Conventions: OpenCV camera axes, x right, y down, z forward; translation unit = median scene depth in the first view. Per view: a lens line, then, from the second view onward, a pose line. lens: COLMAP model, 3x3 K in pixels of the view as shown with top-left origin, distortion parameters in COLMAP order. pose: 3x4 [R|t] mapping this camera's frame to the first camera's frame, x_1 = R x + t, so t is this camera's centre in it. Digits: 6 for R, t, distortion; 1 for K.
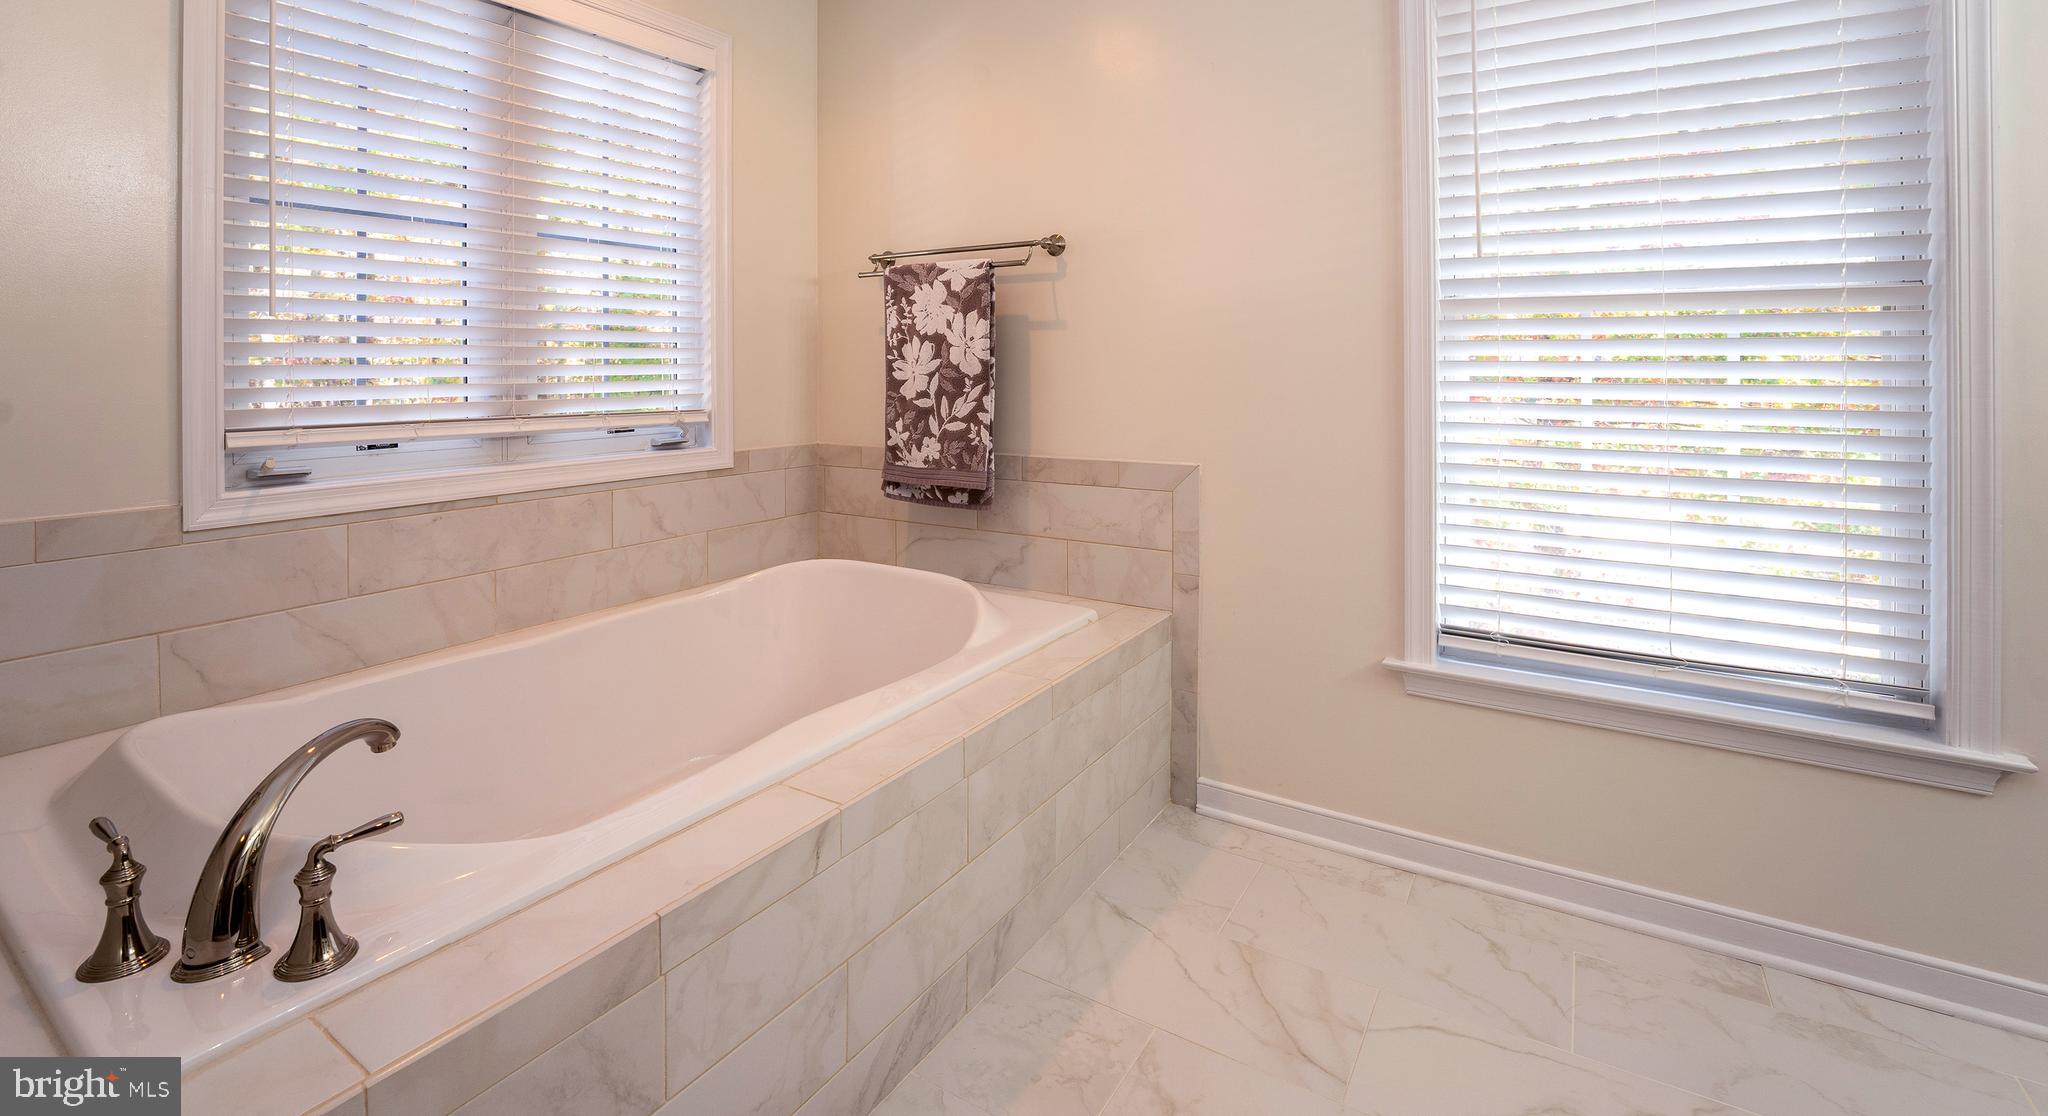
lens RADIAL K [[858.9, 0, 1046.0], [0, 858.9, 533.1], [0, 0, 1]] dist [-0.023934, -0.000045]
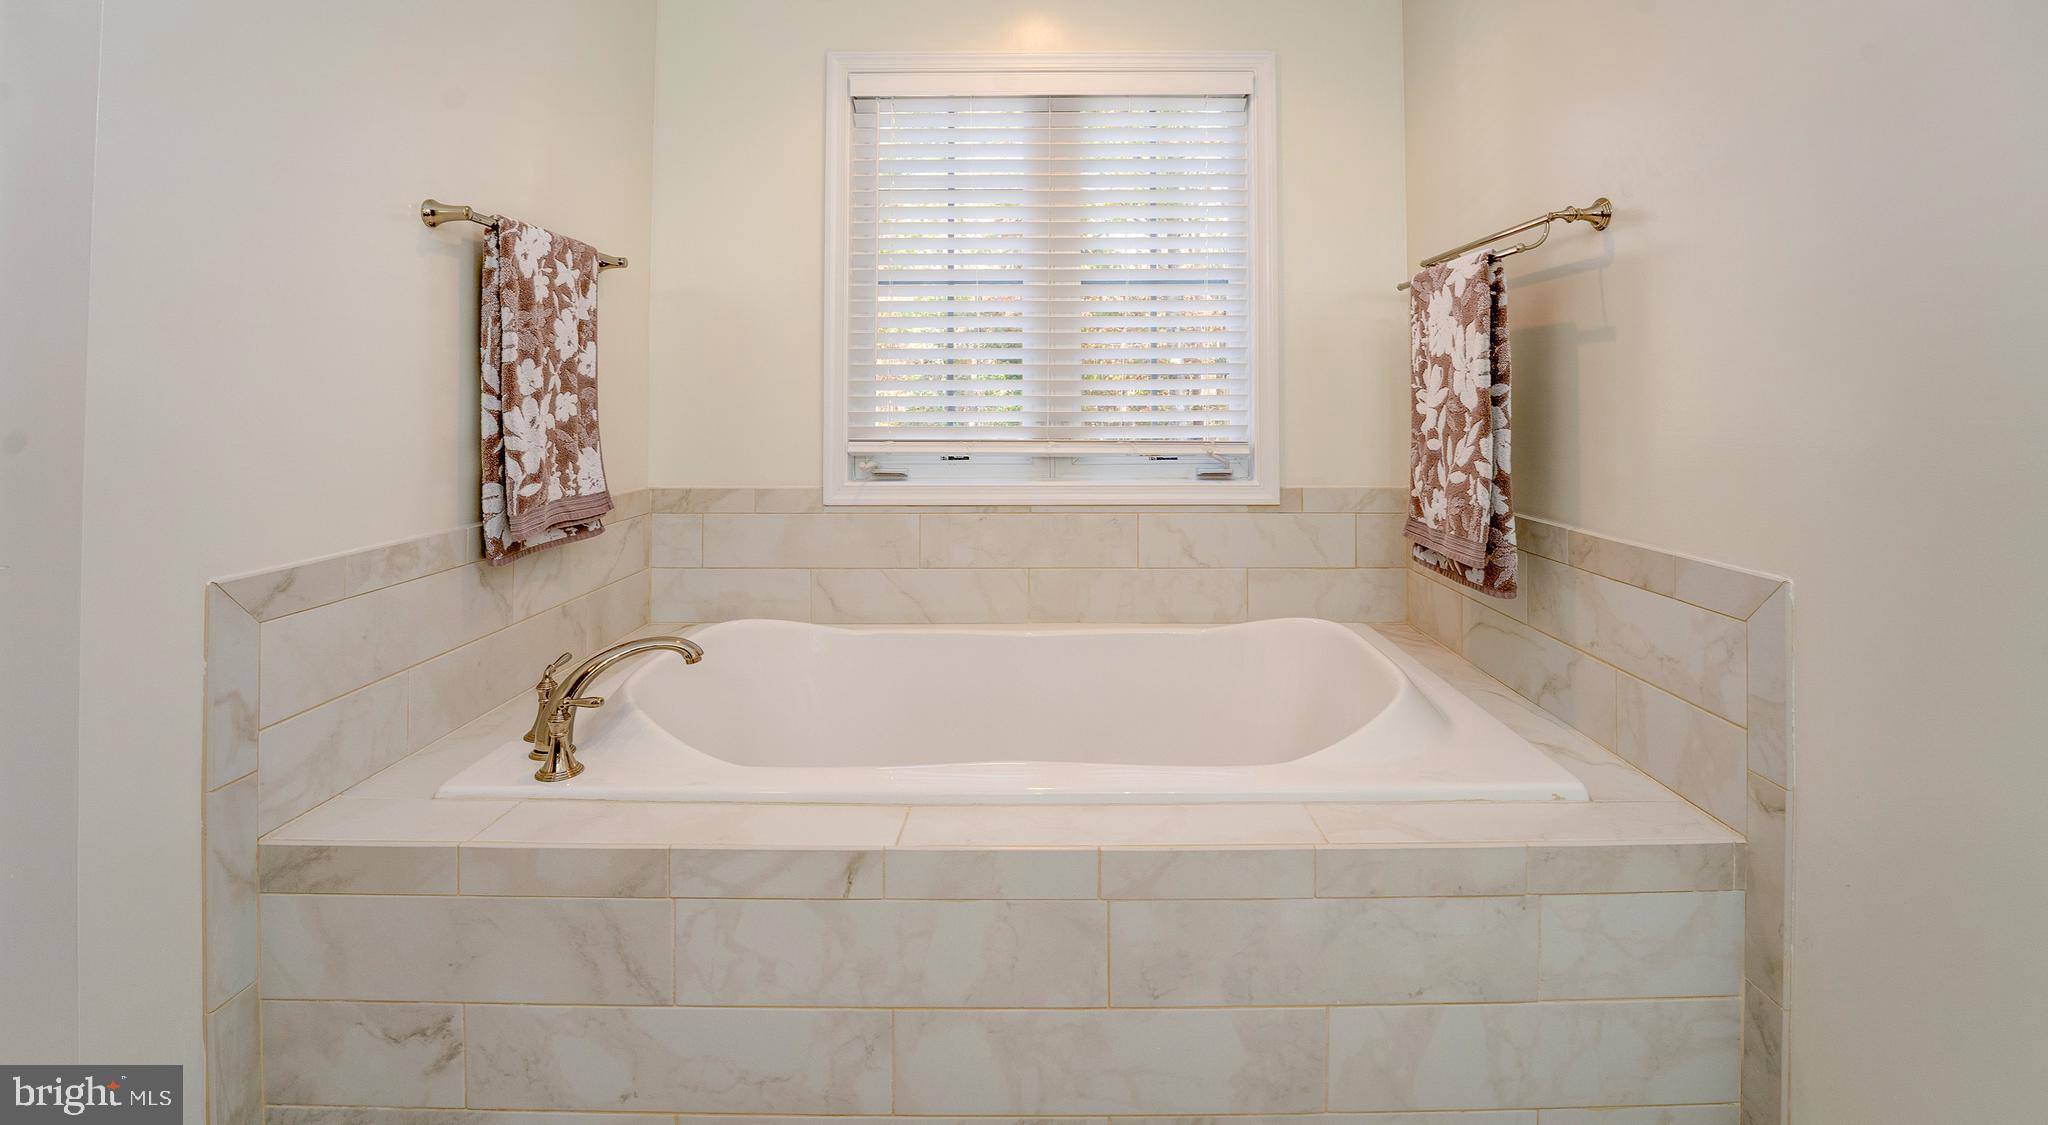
lens RADIAL K [[893.8, 0, 1027.9], [0, 893.8, 508.8], [0, 0, 1]] dist [-0.032151, -0.000089]
pose [[0.532826, 0.101068, -0.840168, 0.350766], [-0.156649, 0.987463, 0.019442, -0.055985], [0.831599, 0.121252, 0.541978, 0.287616]]
